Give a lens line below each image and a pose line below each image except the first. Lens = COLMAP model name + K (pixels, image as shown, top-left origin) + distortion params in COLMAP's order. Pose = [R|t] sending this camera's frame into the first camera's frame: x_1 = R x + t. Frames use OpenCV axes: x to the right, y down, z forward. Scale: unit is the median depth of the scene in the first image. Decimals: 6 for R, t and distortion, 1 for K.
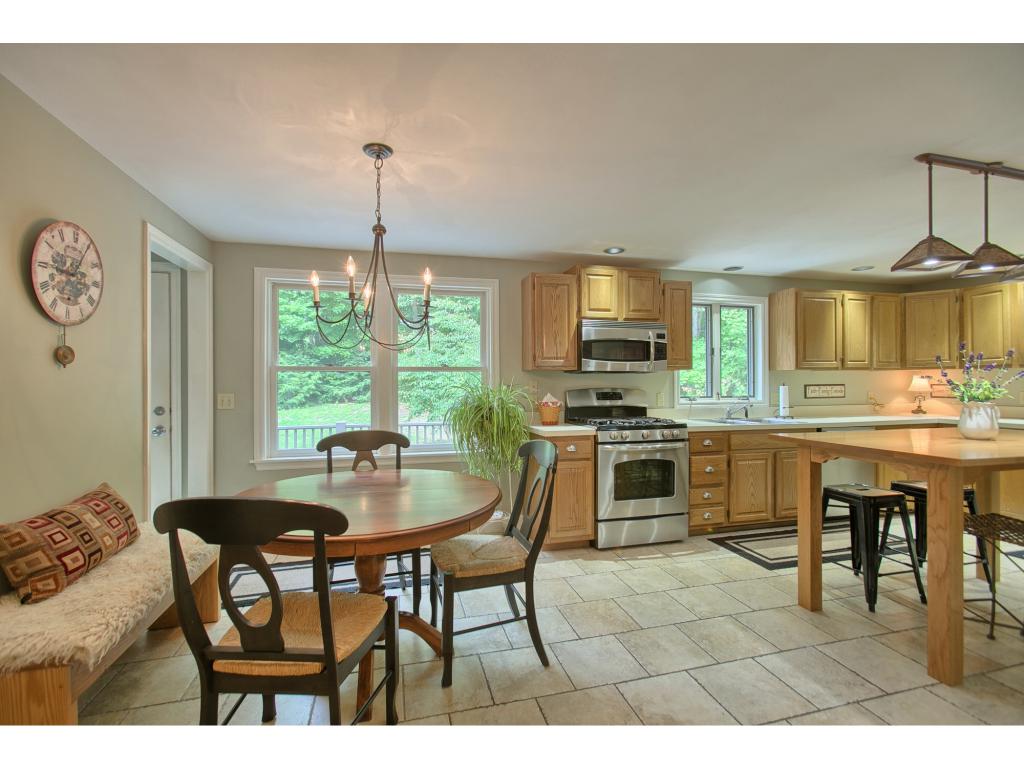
lens RADIAL K [[454.2, 0, 511.3], [0, 454.2, 386.3], [0, 0, 1]] dist [-0.009176, 0.007242]
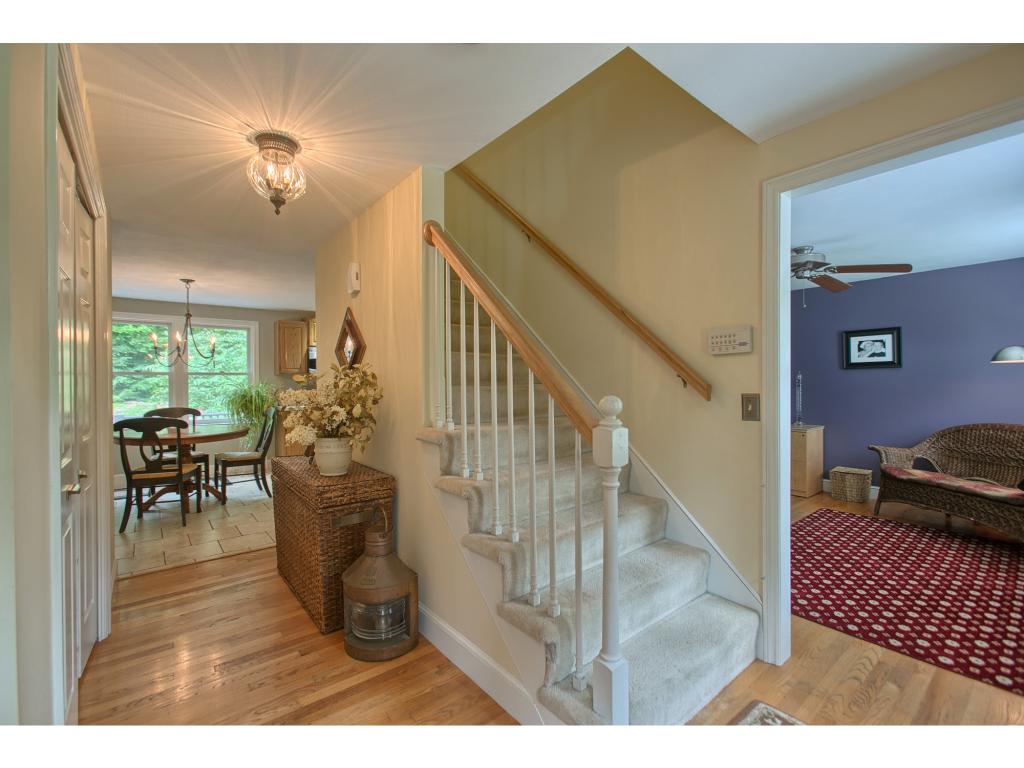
lens RADIAL K [[454.2, 0, 510.2], [0, 454.2, 384.1], [0, 0, 1]] dist [-0.009176, 0.007242]
pose [[0.911401, 0.000960, 0.411518, 0.138351], [-0.000564, 0.999999, -0.001083, 0.003285], [-0.411519, 0.000755, 0.911401, -0.985698]]
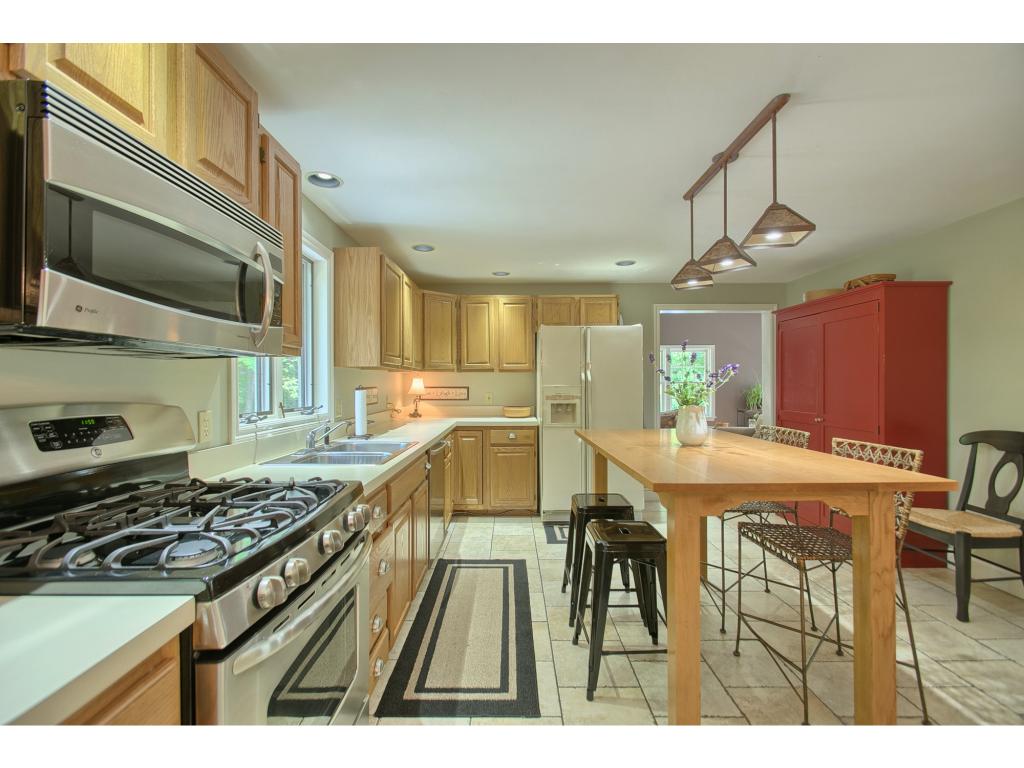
lens RADIAL K [[454.2, 0, 504.8], [0, 454.2, 385.9], [0, 0, 1]] dist [-0.009176, 0.007242]
pose [[0.262221, -0.000653, 0.965008, 0.012563], [0.008356, 0.999964, -0.001593, -0.004764], [-0.964972, 0.008481, 0.262217, 0.725184]]
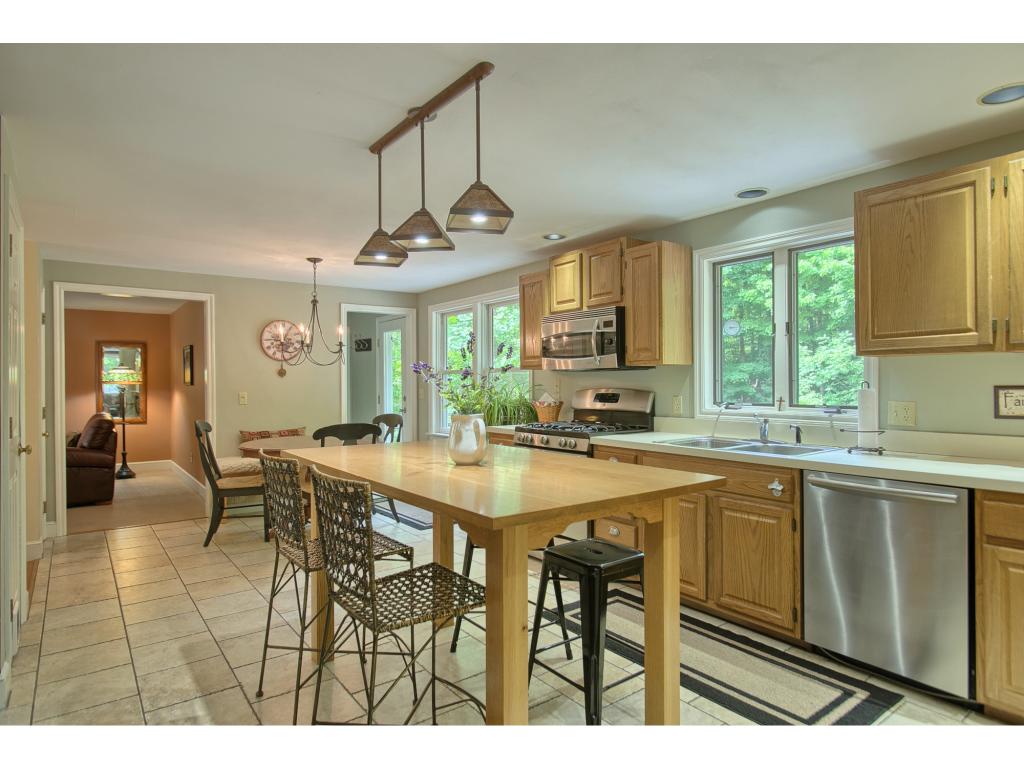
lens RADIAL K [[578.2, 0, 503.0], [0, 578.2, 385.6], [0, 0, 1]] dist [-0.005734, 0.003461]
pose [[0.374233, 0.007280, -0.927306, 1.224883], [-0.001639, 0.999973, 0.007189, -0.008730], [0.927333, -0.001171, 0.374235, 0.451841]]
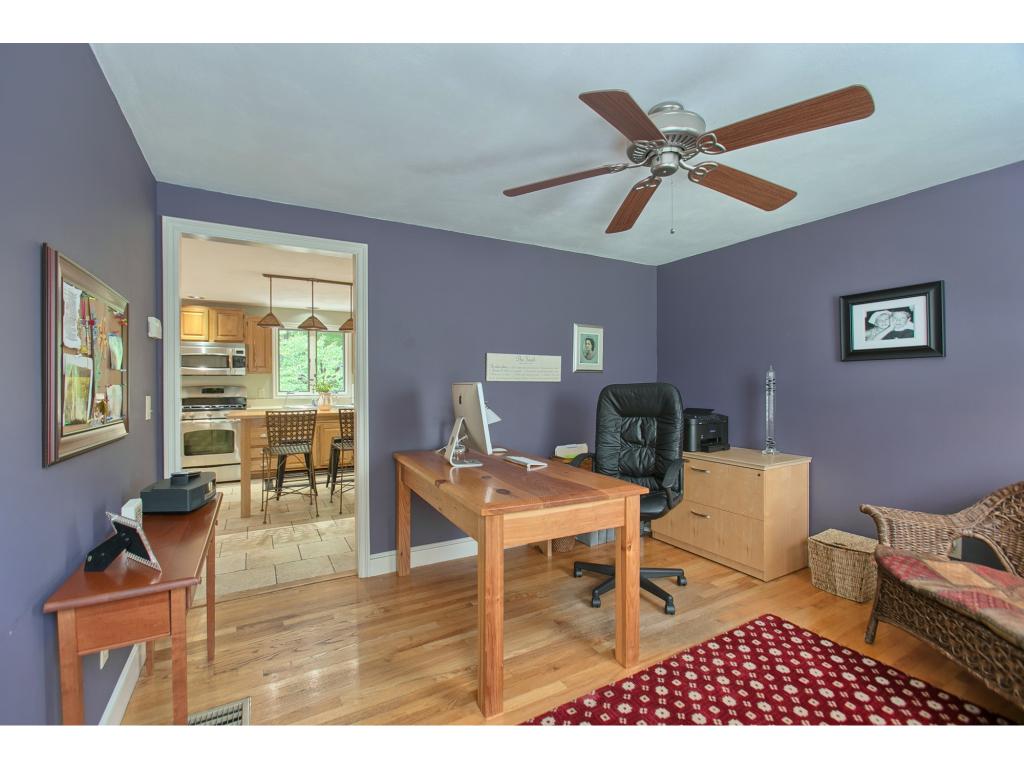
lens RADIAL K [[454.2, 0, 513.2], [0, 454.2, 389.2], [0, 0, 1]] dist [-0.009176, 0.007242]
pose [[0.960289, 0.000764, 0.279008, 0.808235], [-0.003370, 0.999955, 0.008859, -0.000097], [-0.278988, -0.009448, 0.960248, -0.767959]]
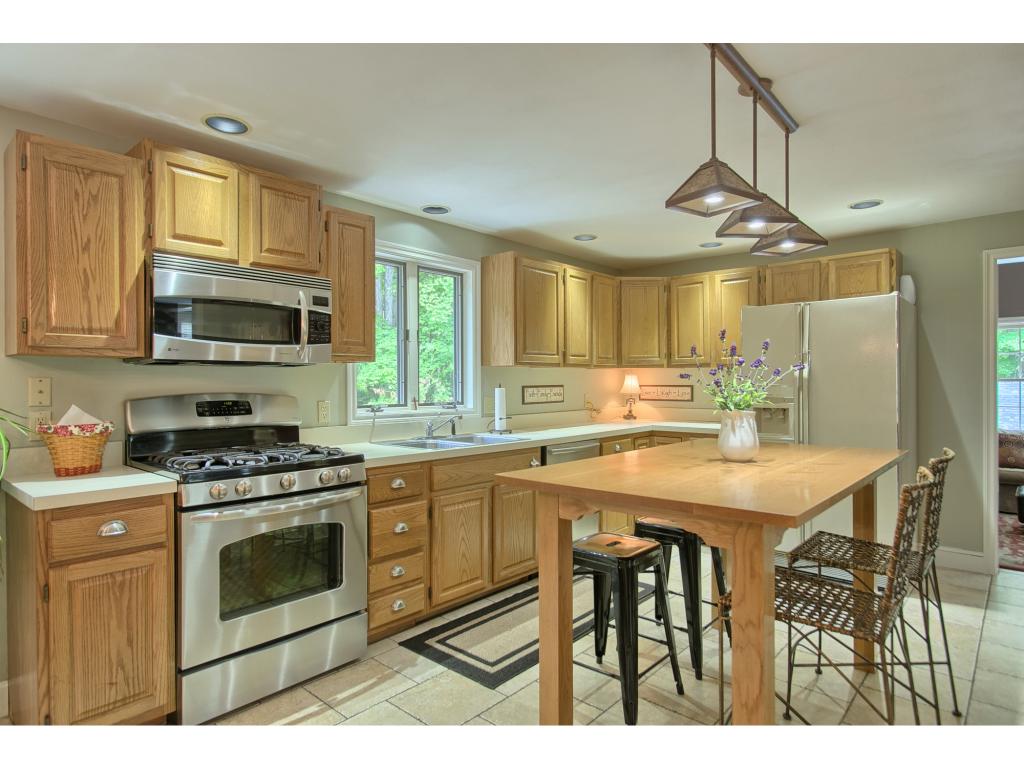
lens RADIAL K [[578.2, 0, 508.7], [0, 578.2, 384.1], [0, 0, 1]] dist [-0.005734, 0.003461]
pose [[0.833290, 0.000040, 0.552836, 0.127790], [0.002741, 0.999987, -0.004203, -0.003356], [-0.552829, 0.005018, 0.833280, 0.272358]]
